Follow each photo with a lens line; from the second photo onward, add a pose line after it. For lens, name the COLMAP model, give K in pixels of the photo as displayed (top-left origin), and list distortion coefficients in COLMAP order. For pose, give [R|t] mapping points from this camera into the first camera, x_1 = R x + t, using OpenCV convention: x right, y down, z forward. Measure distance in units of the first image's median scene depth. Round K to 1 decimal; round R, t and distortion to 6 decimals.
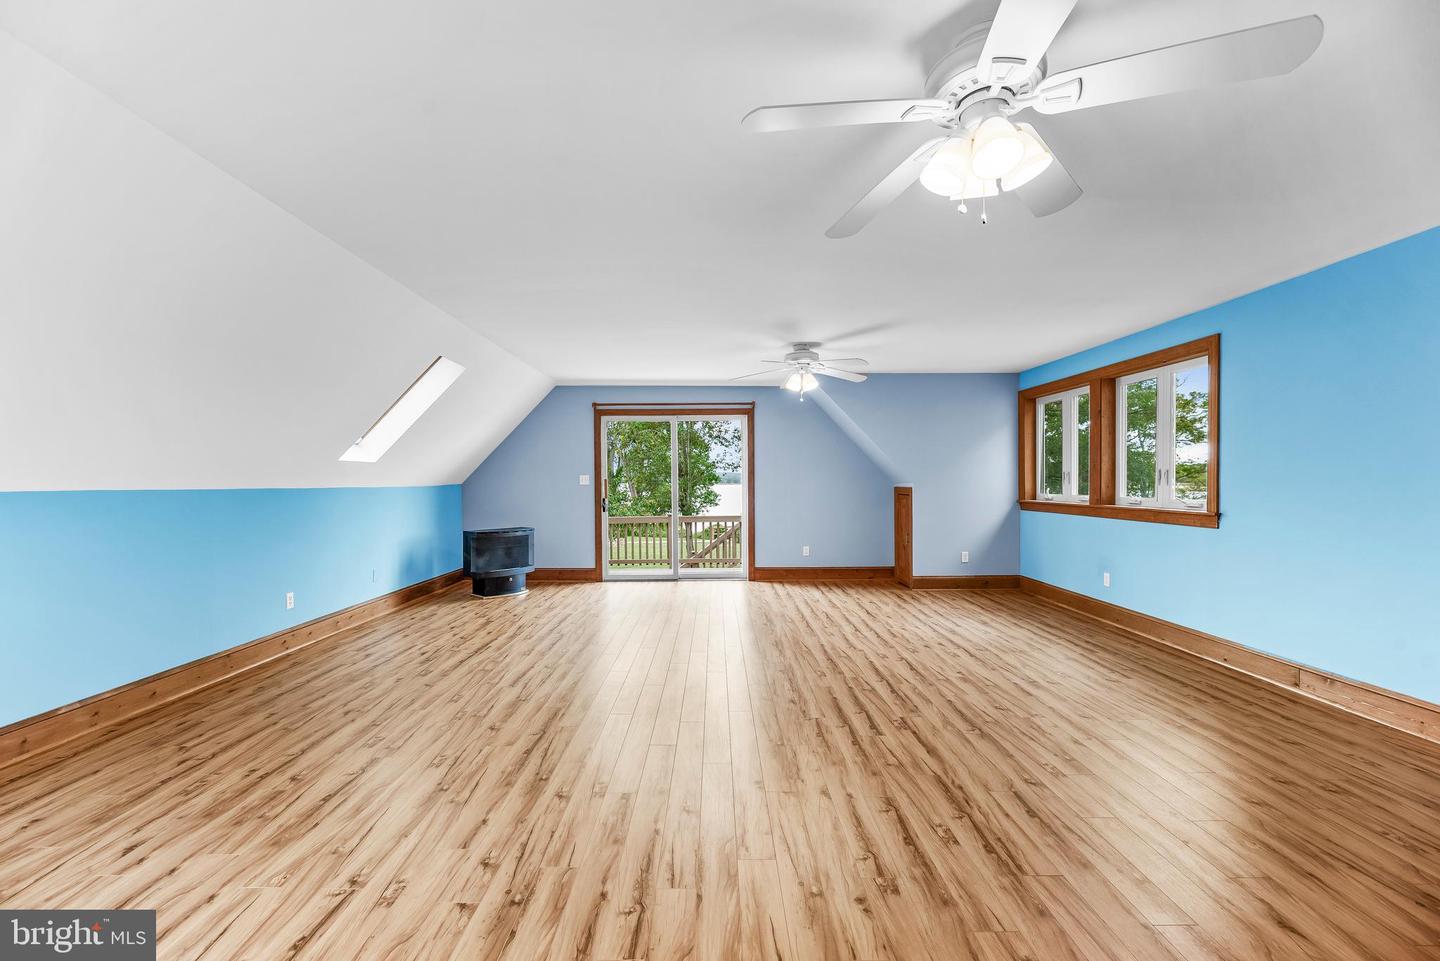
lens RADIAL K [[581.4, 0, 720.0], [0, 581.4, 480.5], [0, 0, 1]] dist [-0.000244, 0.000070]
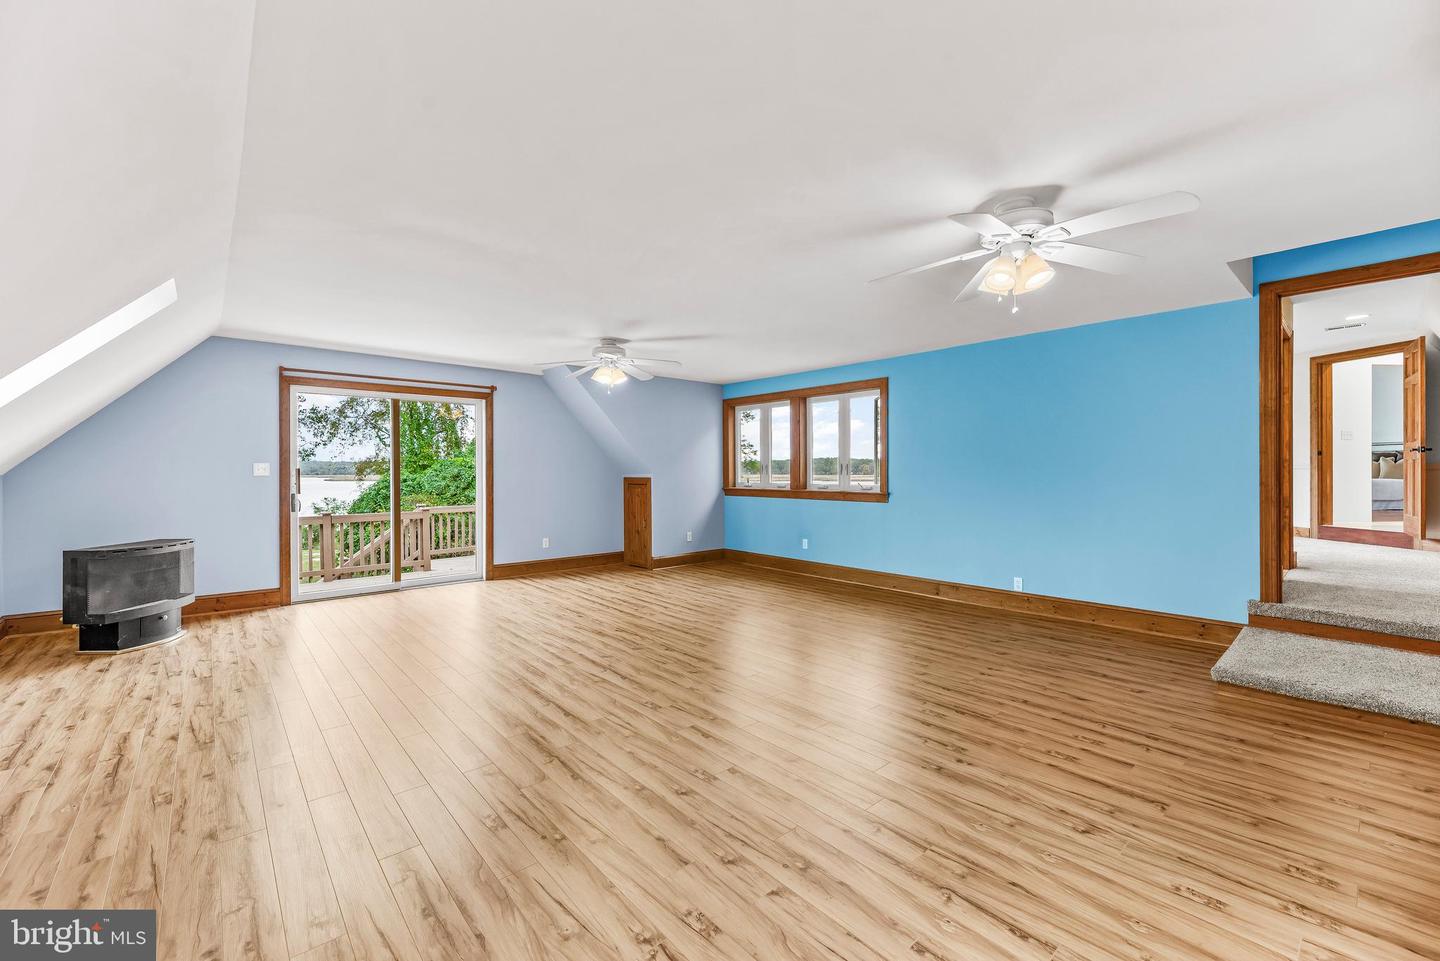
lens RADIAL K [[580.9, 0, 712.5], [0, 580.9, 470.2], [0, 0, 1]] dist [-0.001292, -0.000192]
pose [[0.759002, 0.003978, 0.651076, -0.382285], [-0.001211, 0.999988, -0.004697, 0.003284], [-0.651087, 0.002776, 0.758998, 0.100916]]
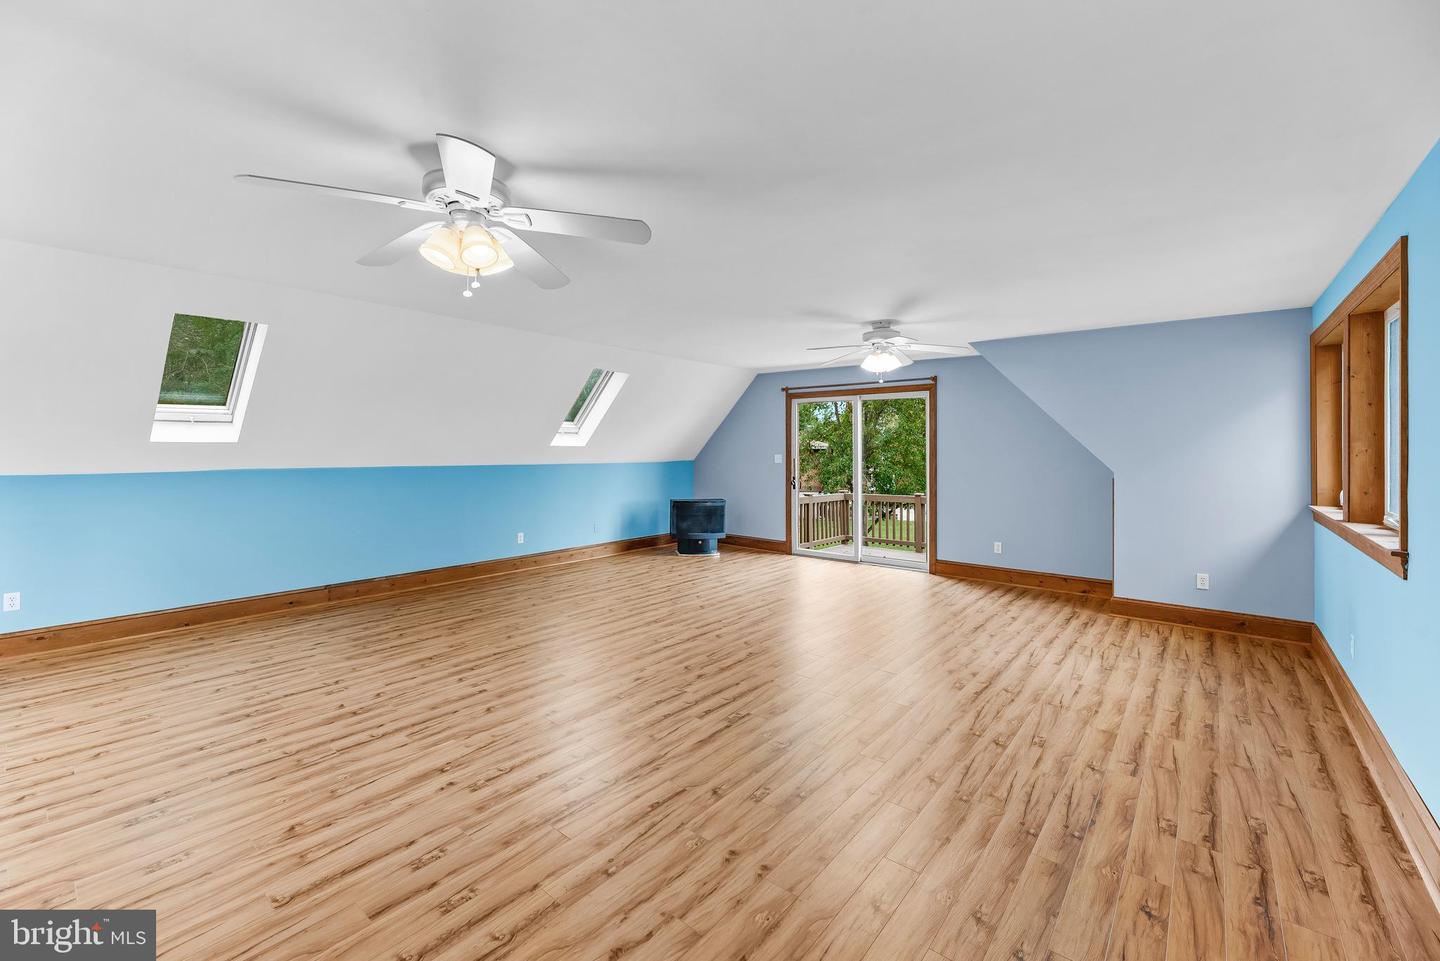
lens RADIAL K [[599.7, 0, 719.8], [0, 599.7, 443.8], [0, 0, 1]] dist [-0.000049, -0.000036]
pose [[0.768410, 0.003111, -0.639951, 0.545680], [-0.008458, 0.999950, -0.005295, -0.030358], [0.639902, 0.009481, 0.768398, 0.098476]]
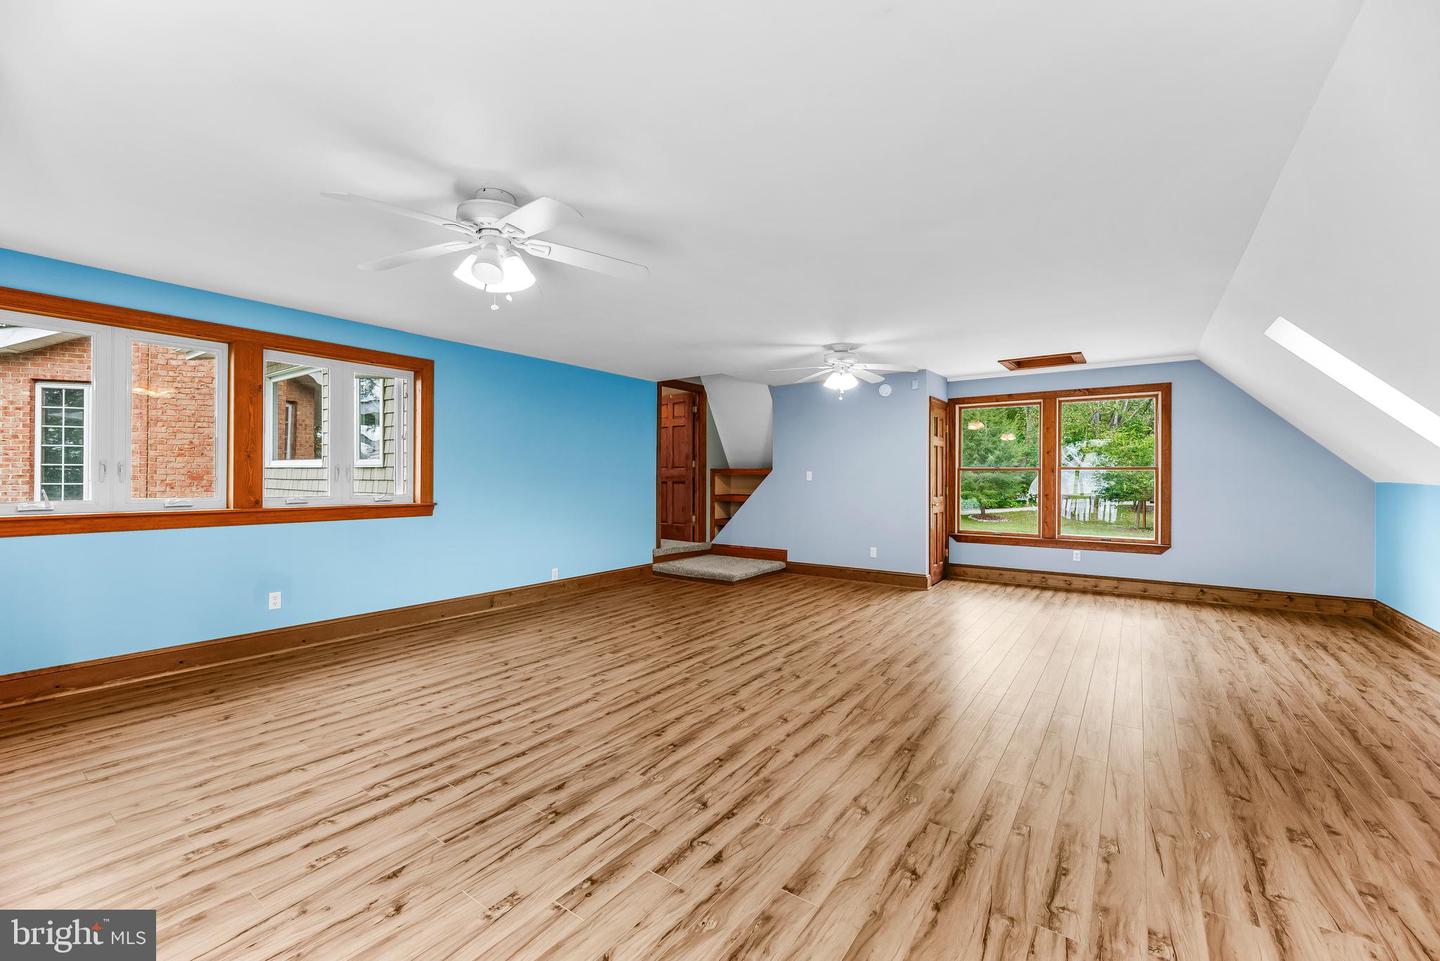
lens RADIAL K [[580.9, 0, 712.5], [0, 580.9, 470.2], [0, 0, 1]] dist [-0.001292, -0.000192]
pose [[-0.803064, 0.010045, 0.595808, -0.285090], [-0.000367, 0.999849, -0.017352, 0.005025], [-0.595893, -0.014153, -0.802939, 1.255424]]
